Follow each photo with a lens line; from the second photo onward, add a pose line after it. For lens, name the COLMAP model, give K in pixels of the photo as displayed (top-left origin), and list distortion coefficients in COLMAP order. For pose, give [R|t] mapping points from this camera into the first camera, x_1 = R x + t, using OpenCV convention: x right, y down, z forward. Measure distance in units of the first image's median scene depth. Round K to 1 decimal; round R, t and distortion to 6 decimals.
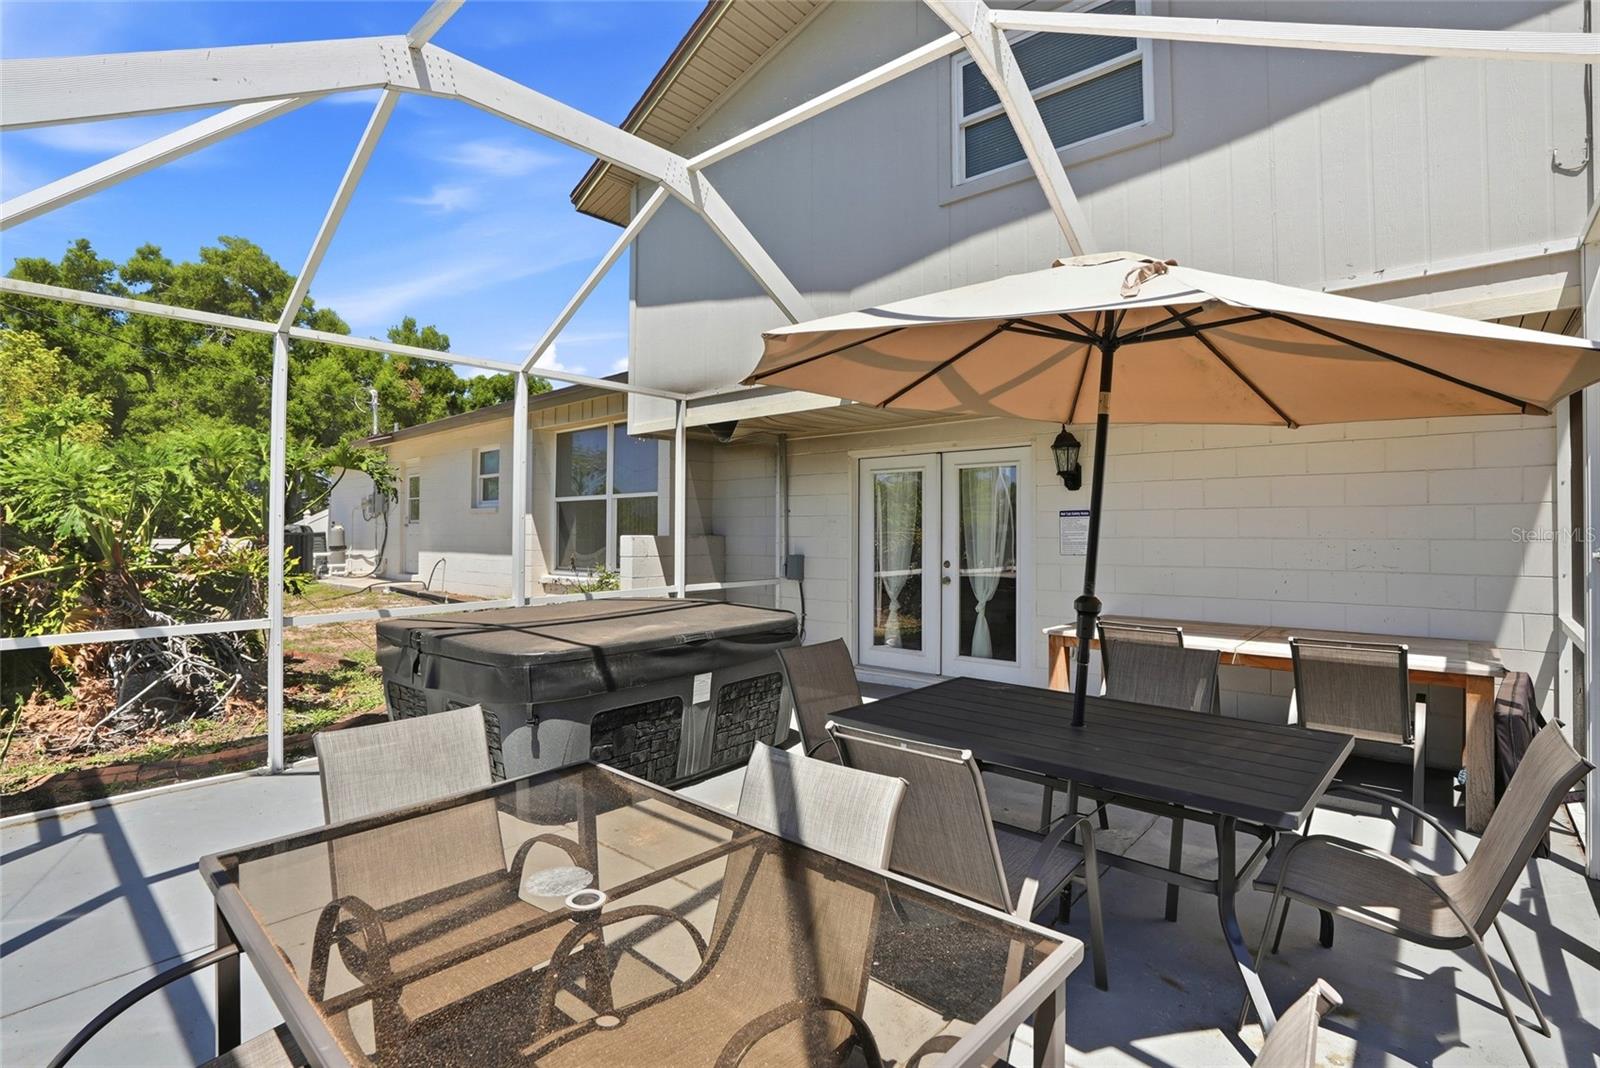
lens RADIAL K [[785.7, 0, 800.0], [0, 785.7, 534.0], [0, 0, 1]] dist [-0.000750, 0.000119]
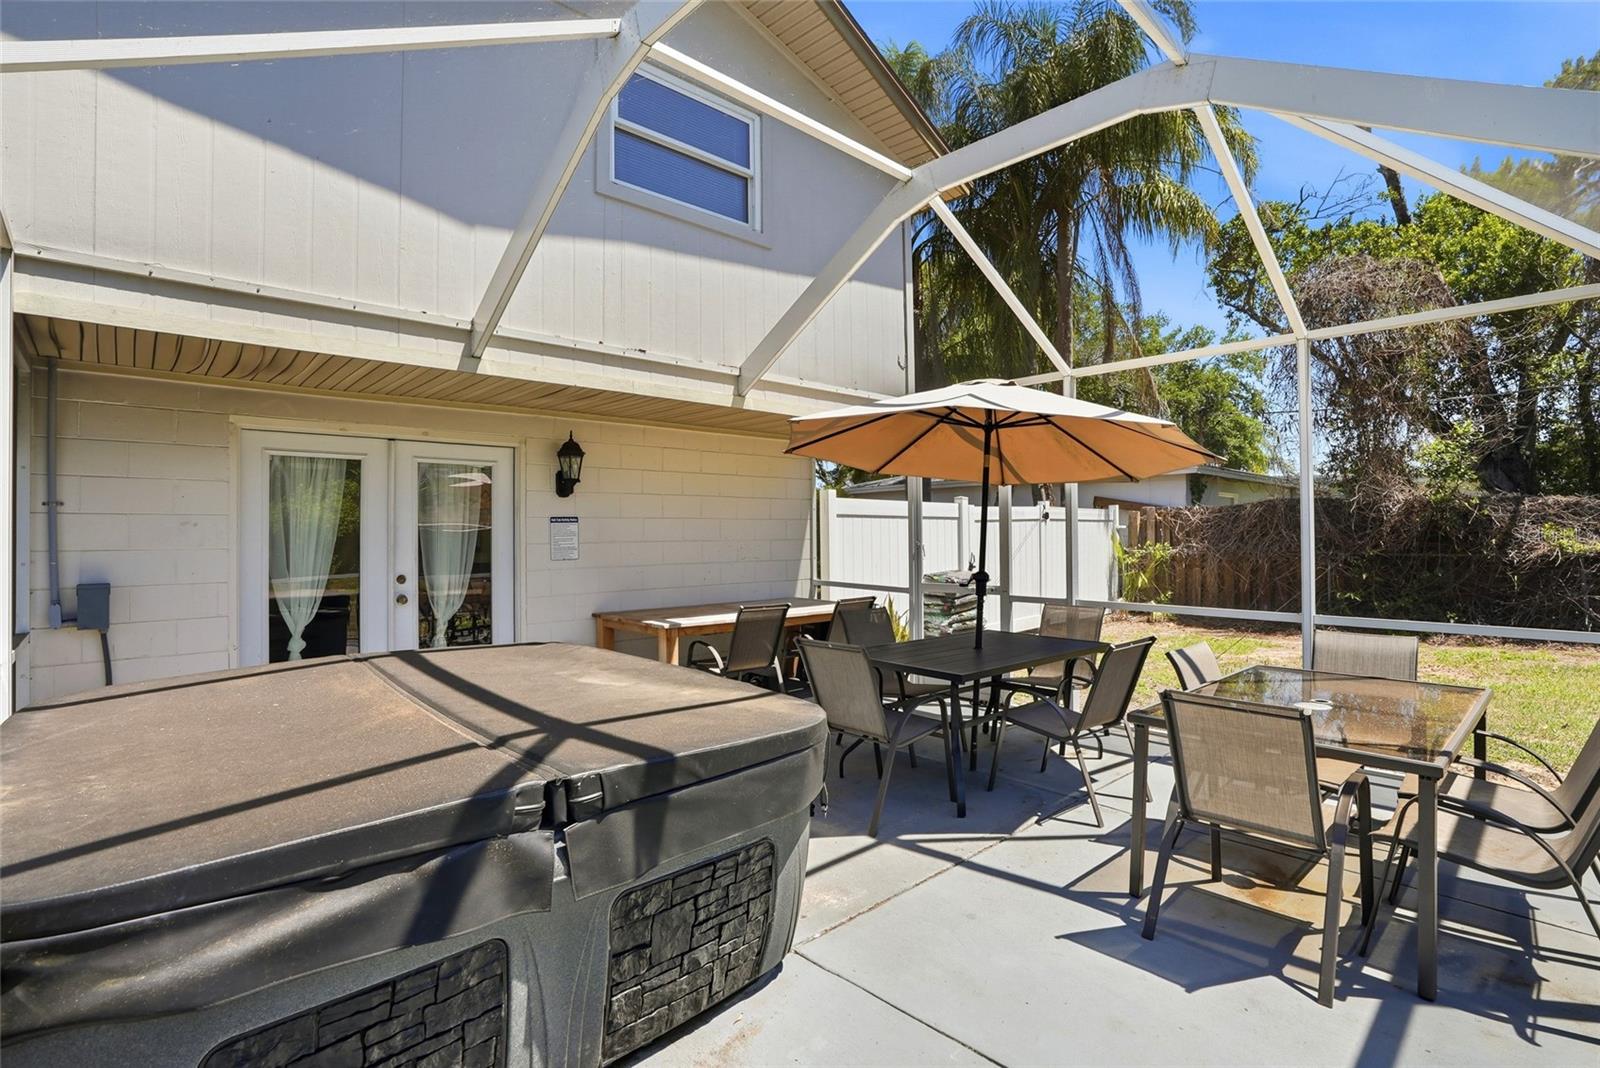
lens RADIAL K [[785.7, 0, 800.0], [0, 785.7, 534.0], [0, 0, 1]] dist [-0.000750, 0.000119]
pose [[0.102909, -0.002088, 0.994689, -0.573372], [0.009991, 0.999950, 0.001066, -0.004654], [-0.994641, 0.009829, 0.102924, 0.515017]]
